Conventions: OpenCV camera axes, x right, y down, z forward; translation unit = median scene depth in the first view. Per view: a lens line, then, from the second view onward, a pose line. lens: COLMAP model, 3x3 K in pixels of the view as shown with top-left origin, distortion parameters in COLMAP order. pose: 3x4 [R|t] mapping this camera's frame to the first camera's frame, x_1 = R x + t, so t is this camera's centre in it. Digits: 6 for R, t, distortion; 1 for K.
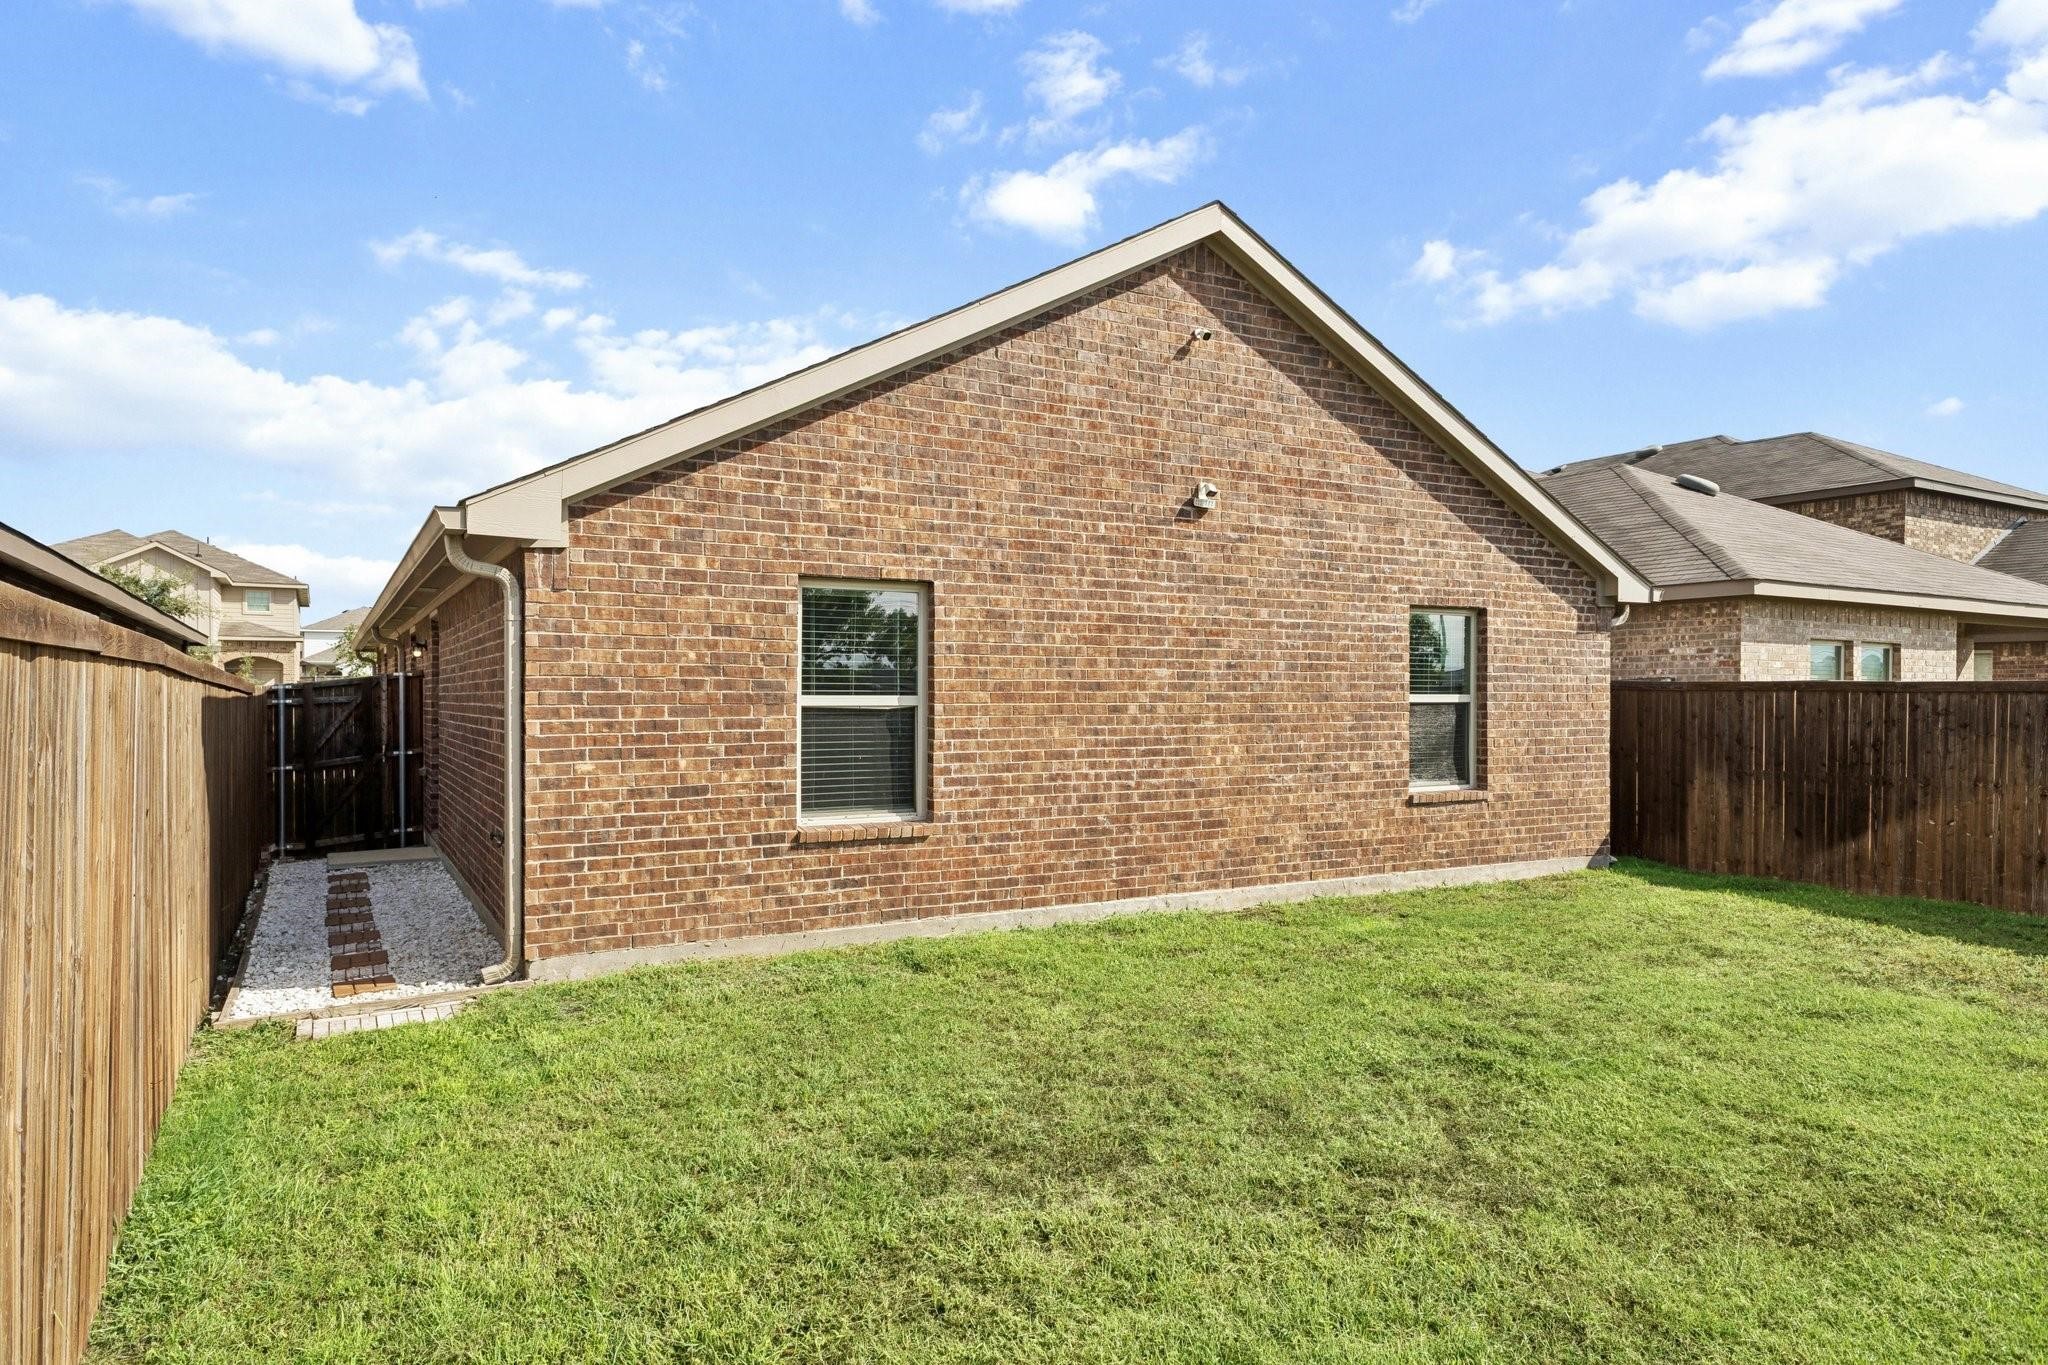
lens RADIAL K [[1254.3, 0, 1024.7], [0, 1254.3, 688.7], [0, 0, 1]] dist [0.007533, 0.000353]
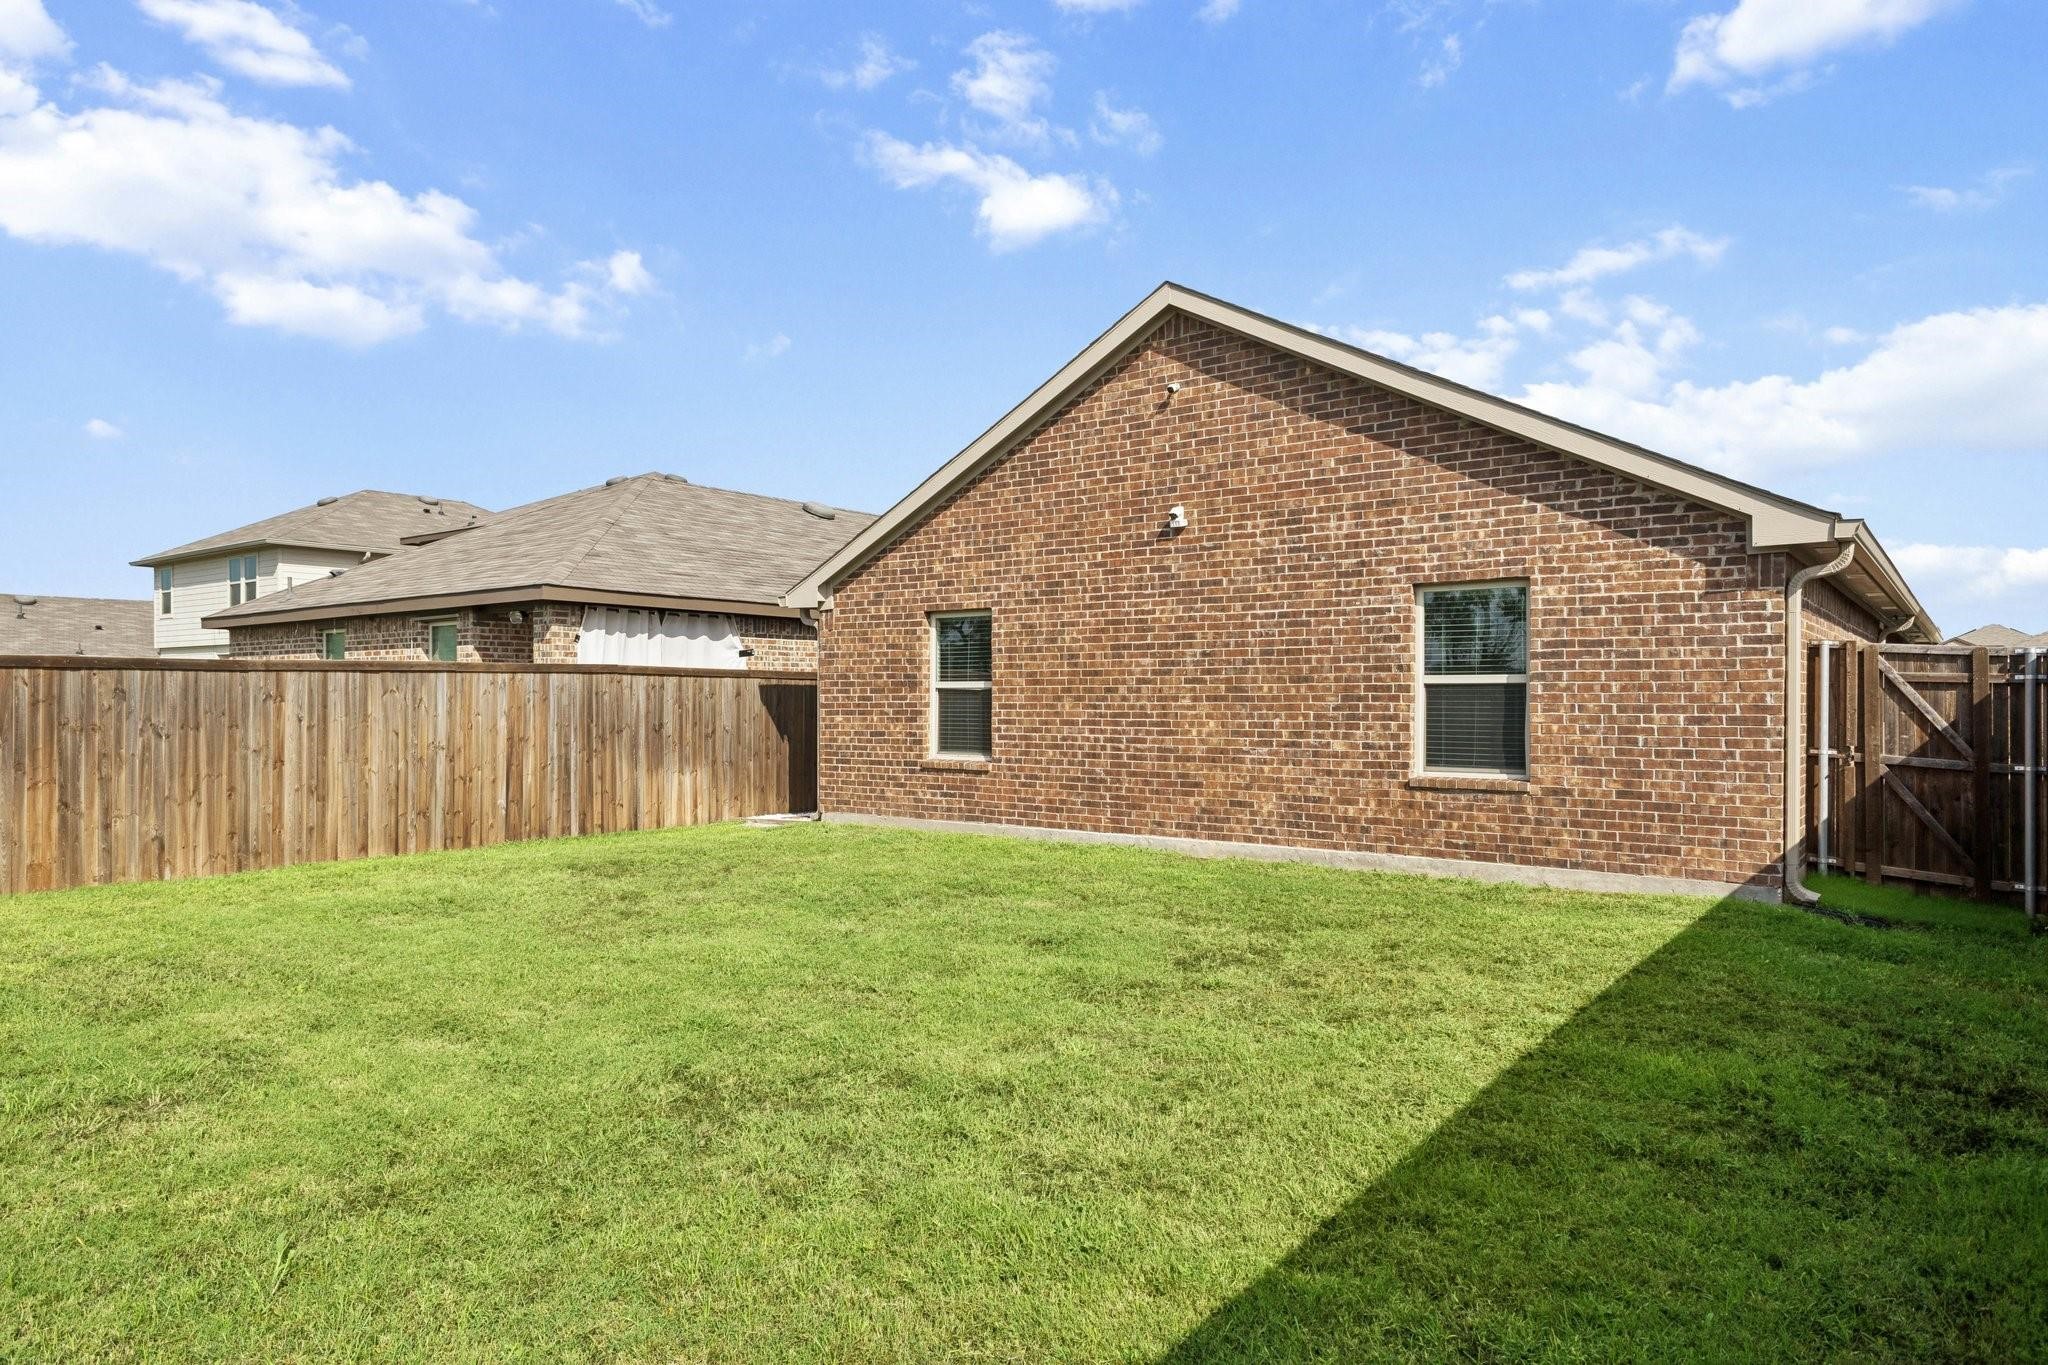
lens RADIAL K [[1254.3, 0, 1023.6], [0, 1254.3, 689.5], [0, 0, 1]] dist [0.007533, 0.000353]
pose [[0.393048, -0.011112, -0.919451, 1.243682], [-0.000183, 0.999926, -0.012163, 0.031568], [0.919518, 0.004949, 0.393017, 0.383994]]
